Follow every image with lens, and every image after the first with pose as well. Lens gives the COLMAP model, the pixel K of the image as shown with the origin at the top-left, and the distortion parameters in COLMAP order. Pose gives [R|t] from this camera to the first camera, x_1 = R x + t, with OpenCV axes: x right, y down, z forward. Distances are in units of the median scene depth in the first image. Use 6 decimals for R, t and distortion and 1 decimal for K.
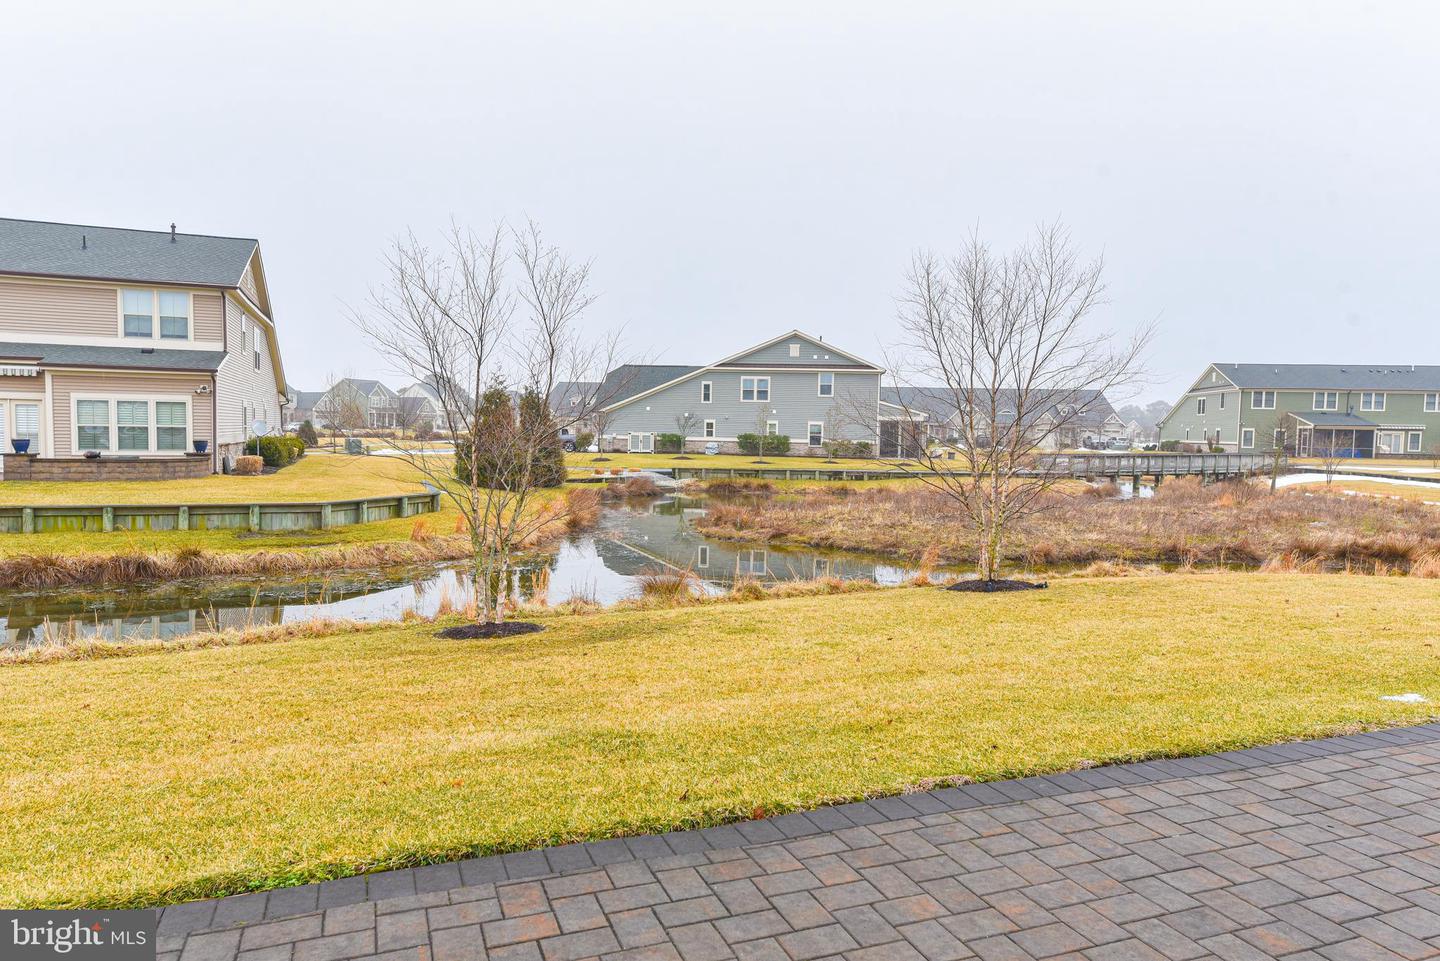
lens RADIAL K [[903.7, 0, 719.9], [0, 903.7, 479.8], [0, 0, 1]] dist [0.008292, 0.001761]
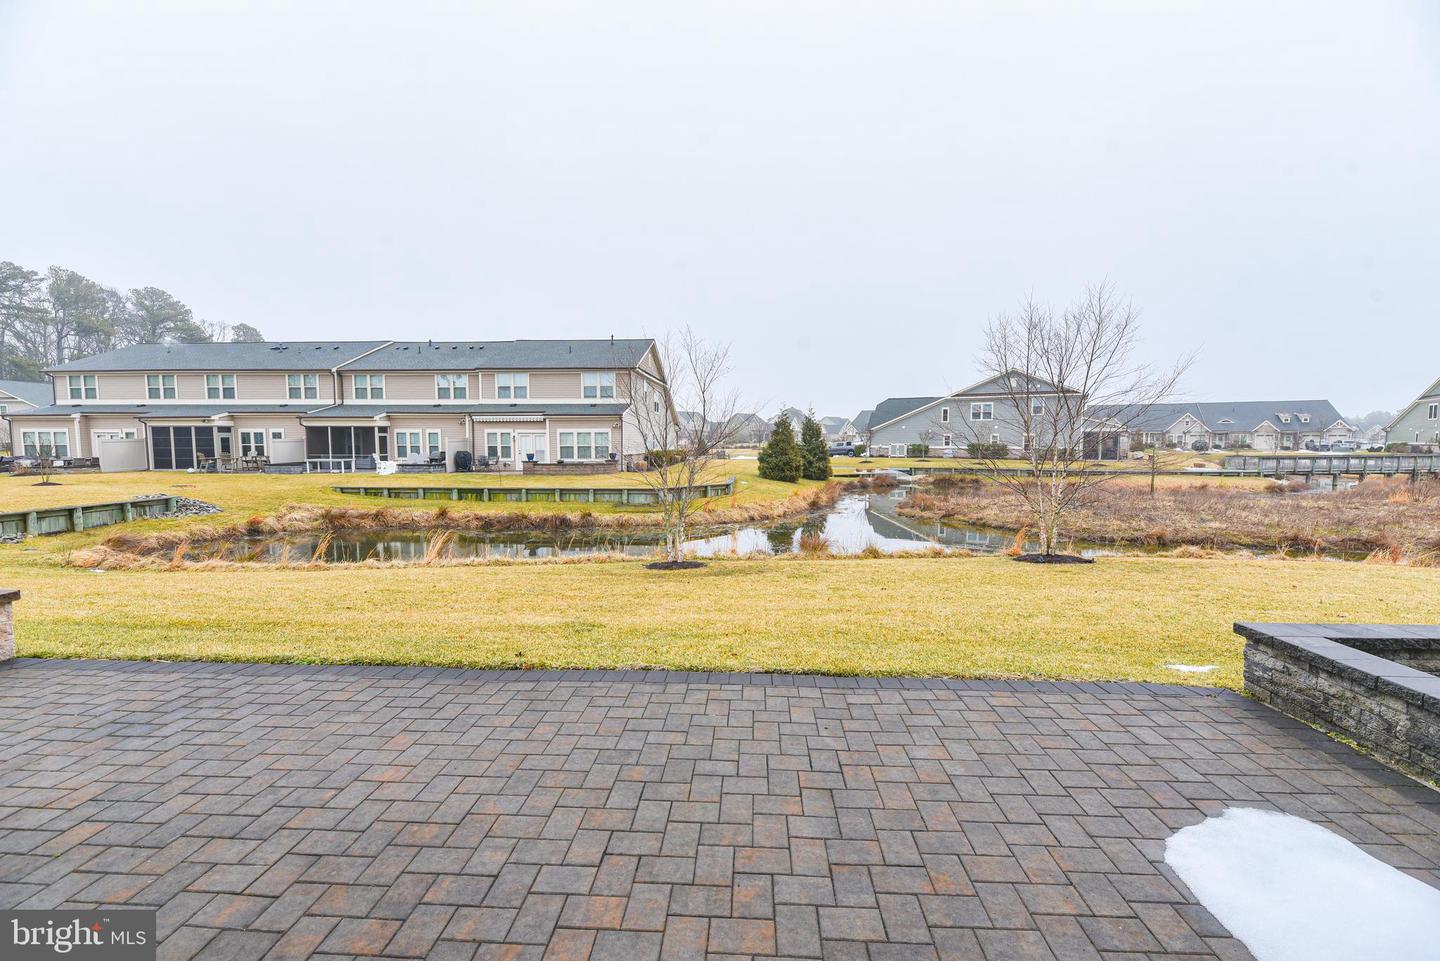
lens RADIAL K [[582.5, 0, 719.2], [0, 582.5, 473.9], [0, 0, 1]] dist [0.001717, -0.004466]
pose [[0.917087, 0.004938, -0.398657, 0.105295], [-0.005327, 0.999986, 0.000132, -0.003116], [0.398652, 0.002003, 0.917100, 0.008664]]
